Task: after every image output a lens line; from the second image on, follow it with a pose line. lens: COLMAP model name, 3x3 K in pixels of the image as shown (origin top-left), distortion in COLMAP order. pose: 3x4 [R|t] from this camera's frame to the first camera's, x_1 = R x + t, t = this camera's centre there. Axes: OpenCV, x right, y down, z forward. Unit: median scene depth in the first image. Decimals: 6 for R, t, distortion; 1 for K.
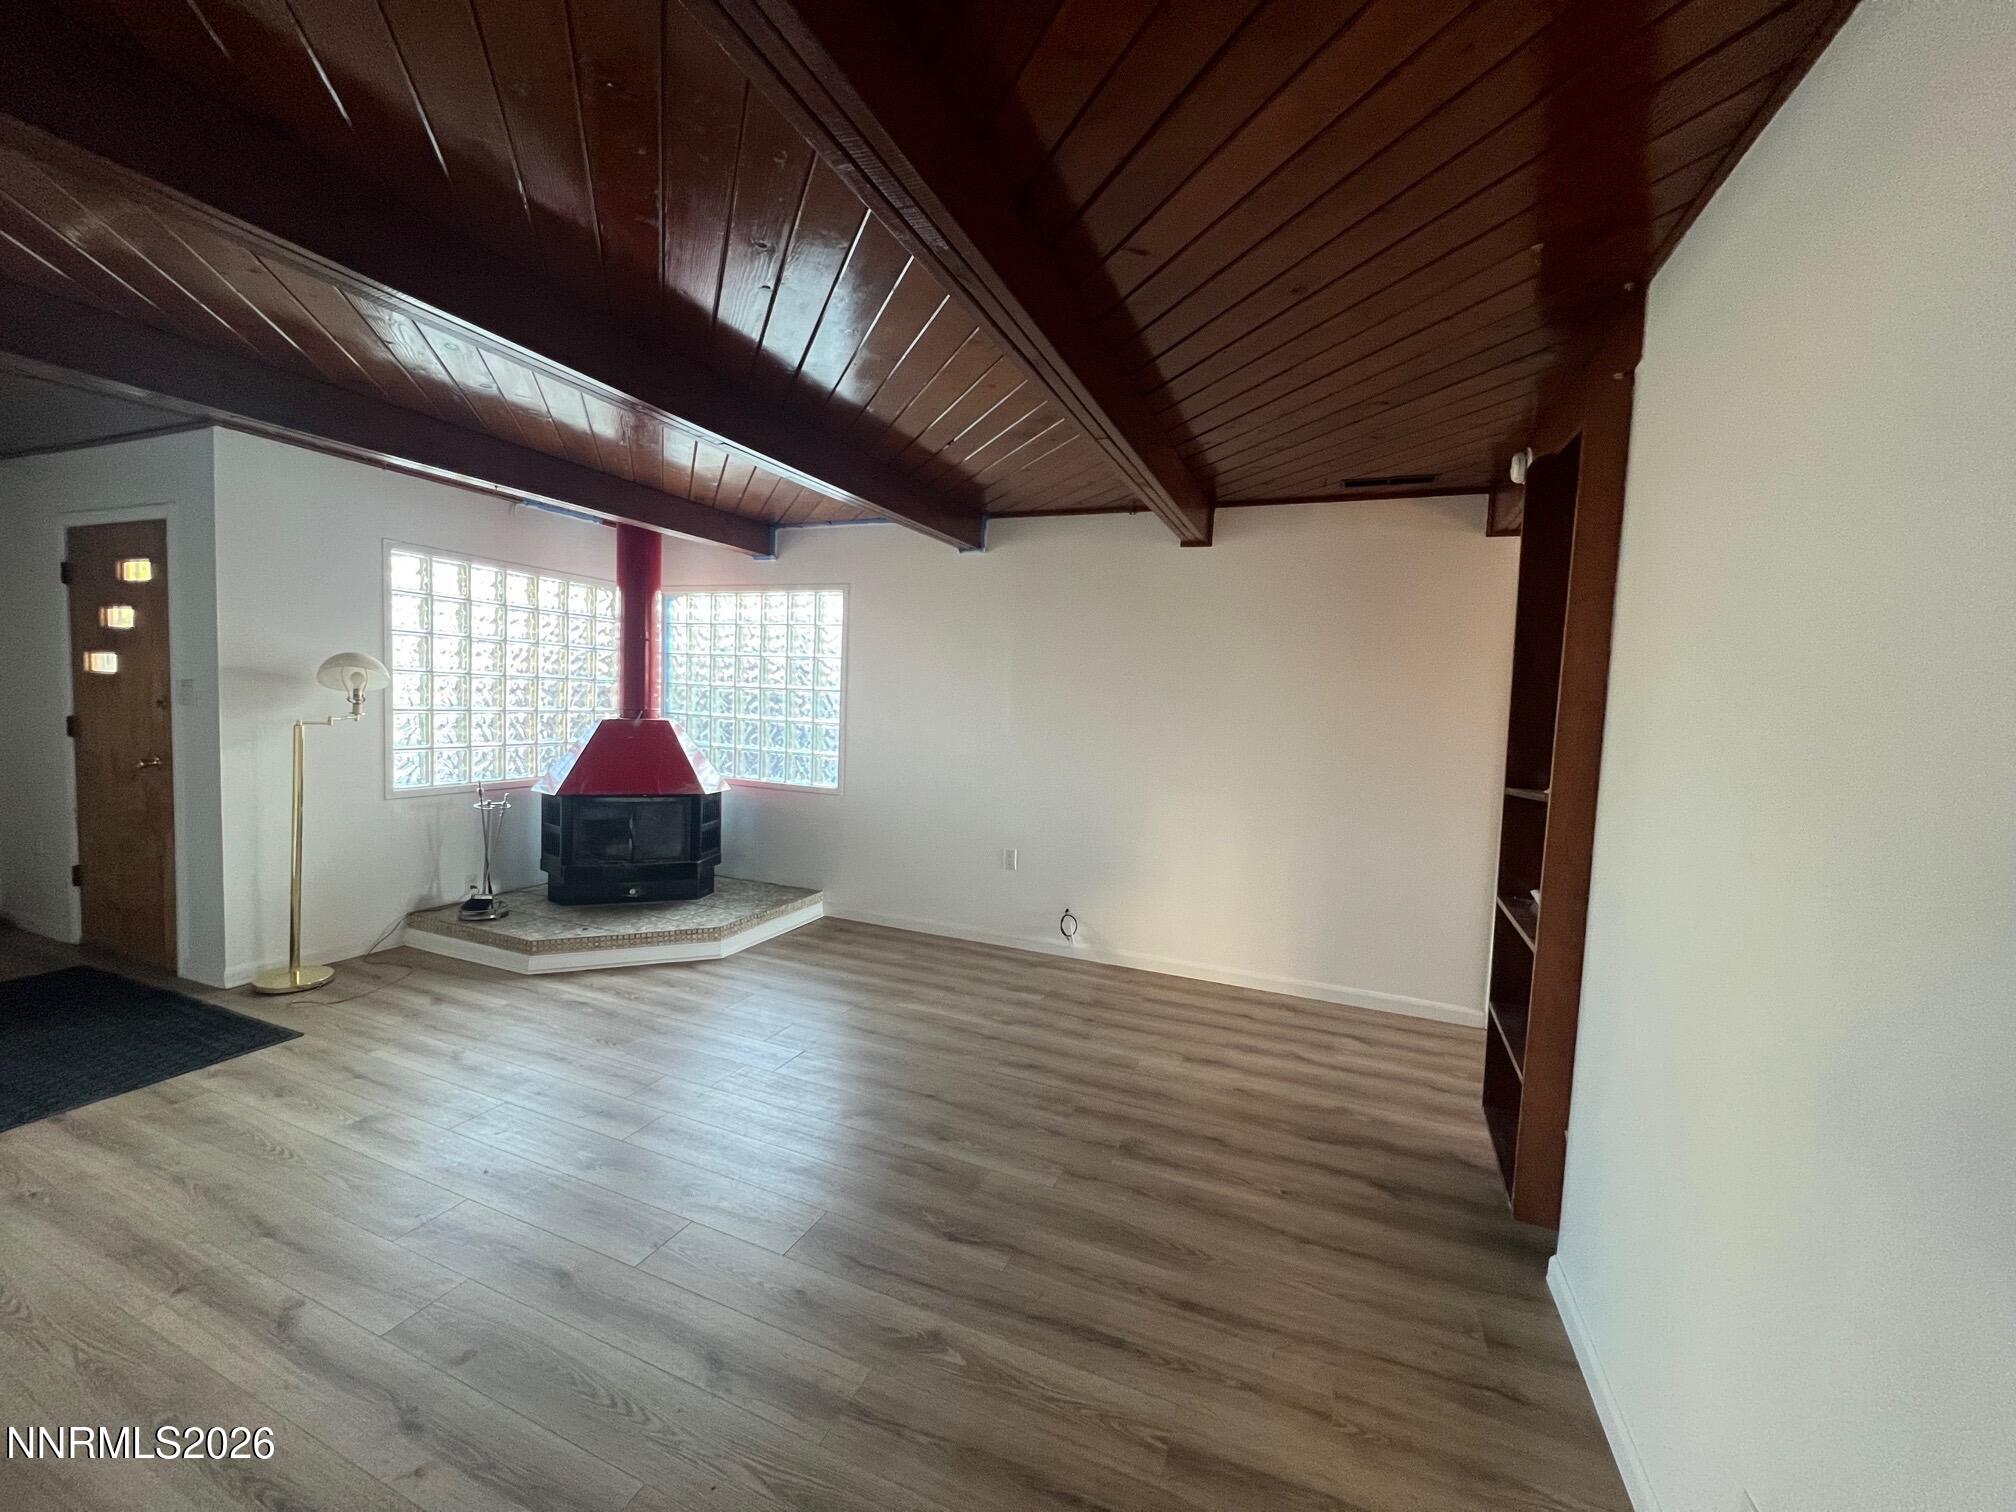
lens RADIAL K [[802.1, 0, 1004.2], [0, 802.1, 753.4], [0, 0, 1]] dist [-0.006434, -0.000553]
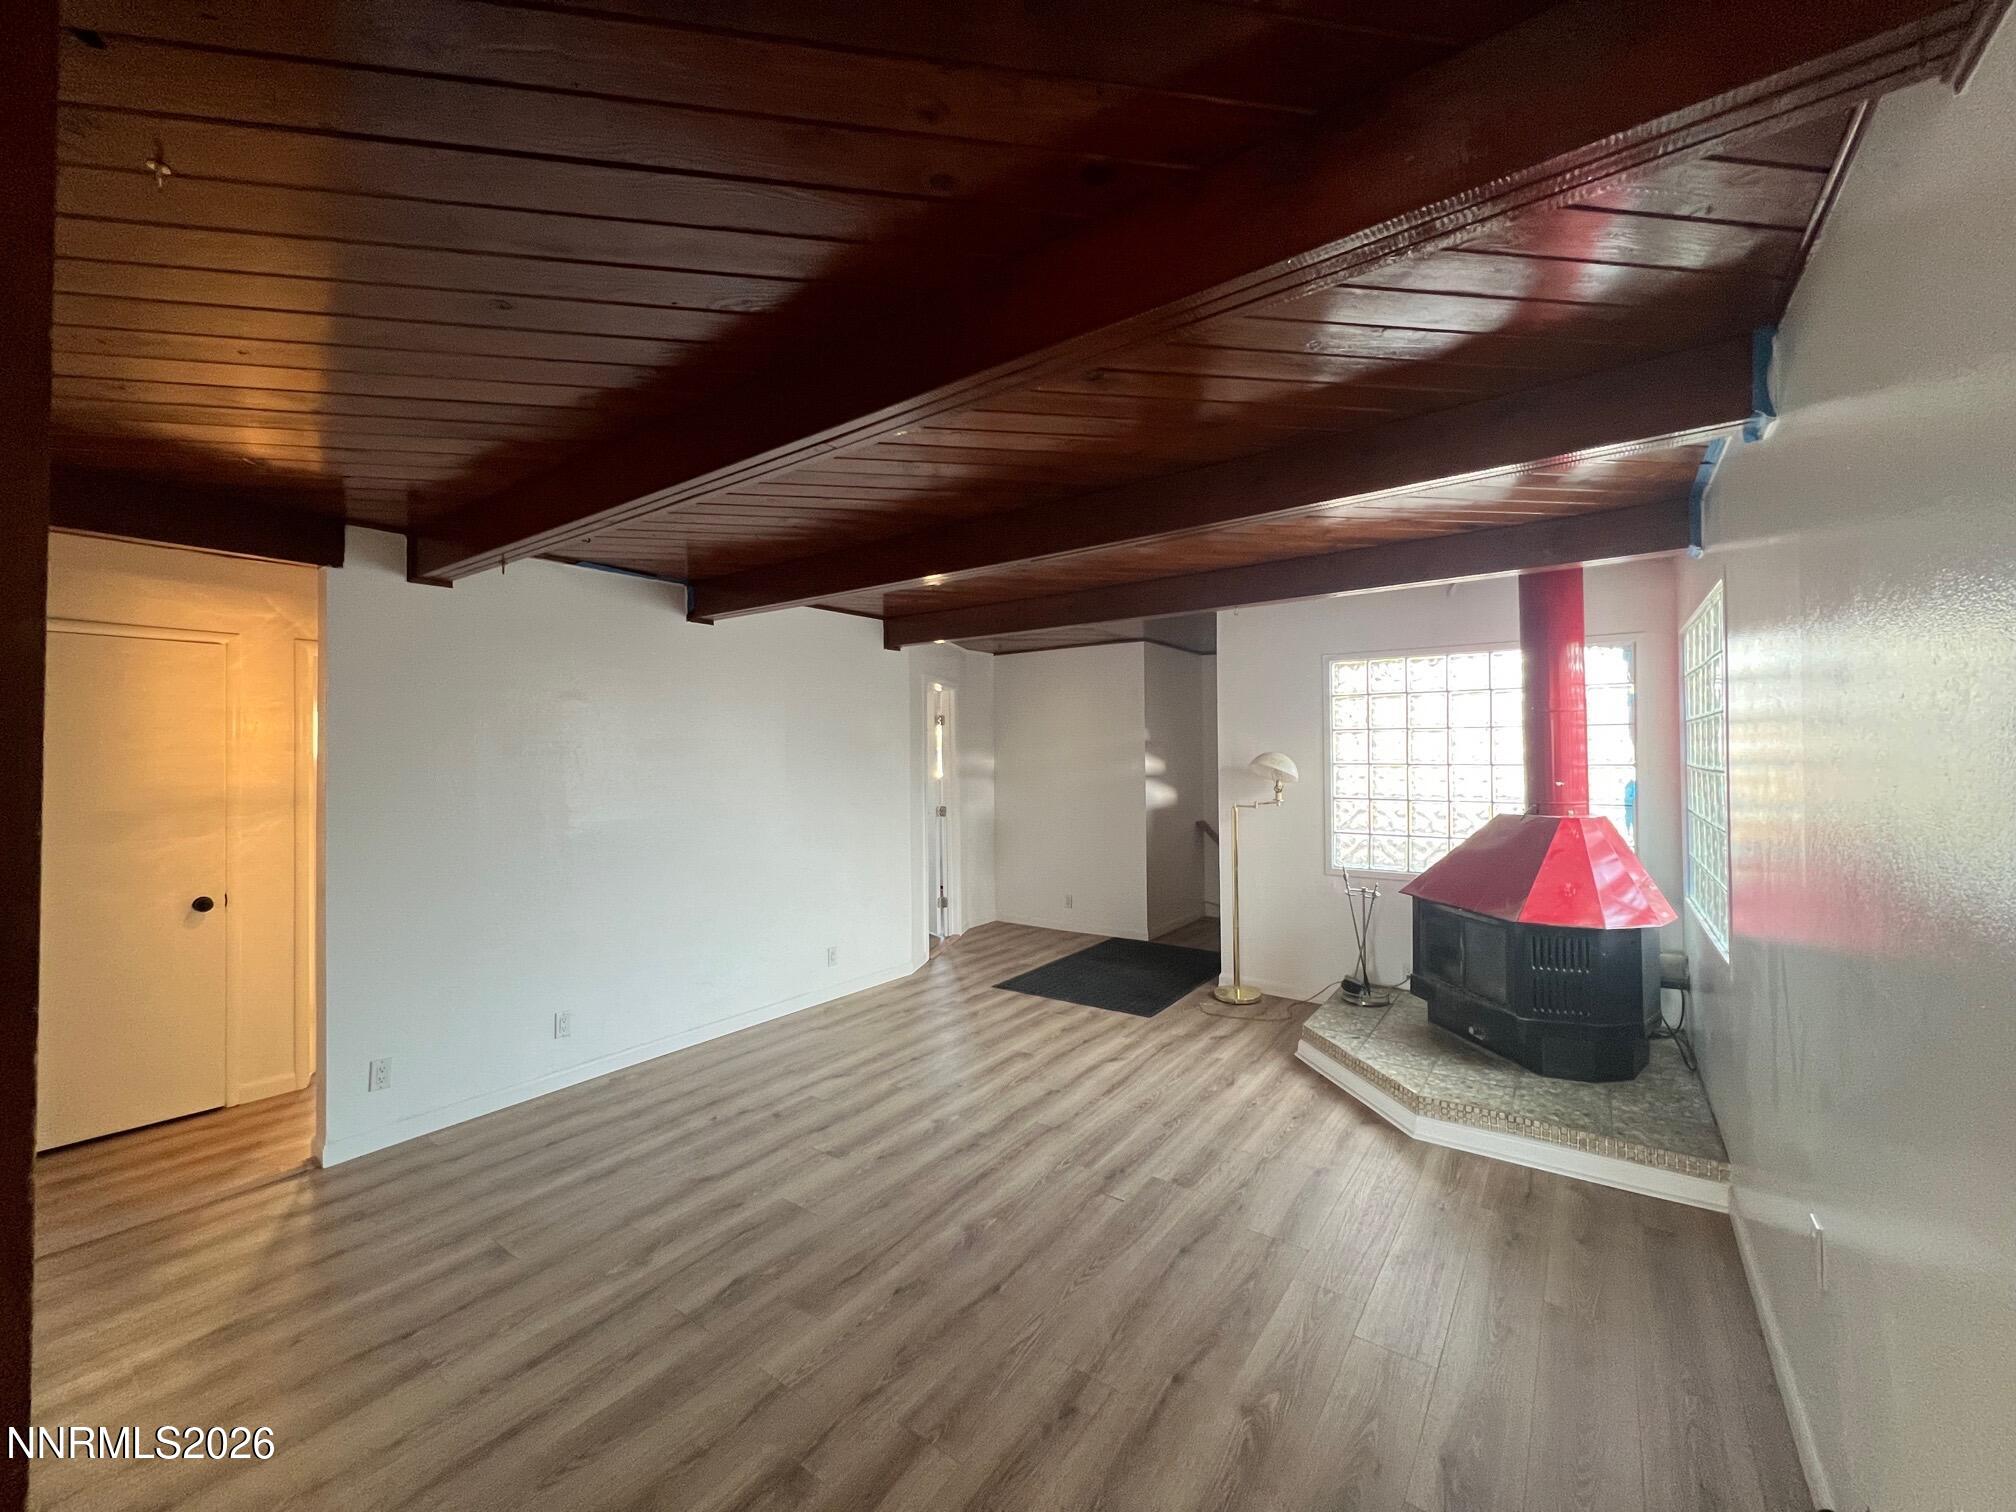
lens RADIAL K [[802.1, 0, 1001.7], [0, 802.1, 746.3], [0, 0, 1]] dist [-0.006434, -0.000553]
pose [[-0.233781, -0.047108, -0.971147, 0.480204], [-0.068831, 0.997121, -0.031798, -0.058431], [0.969850, 0.059411, -0.236351, 0.793359]]
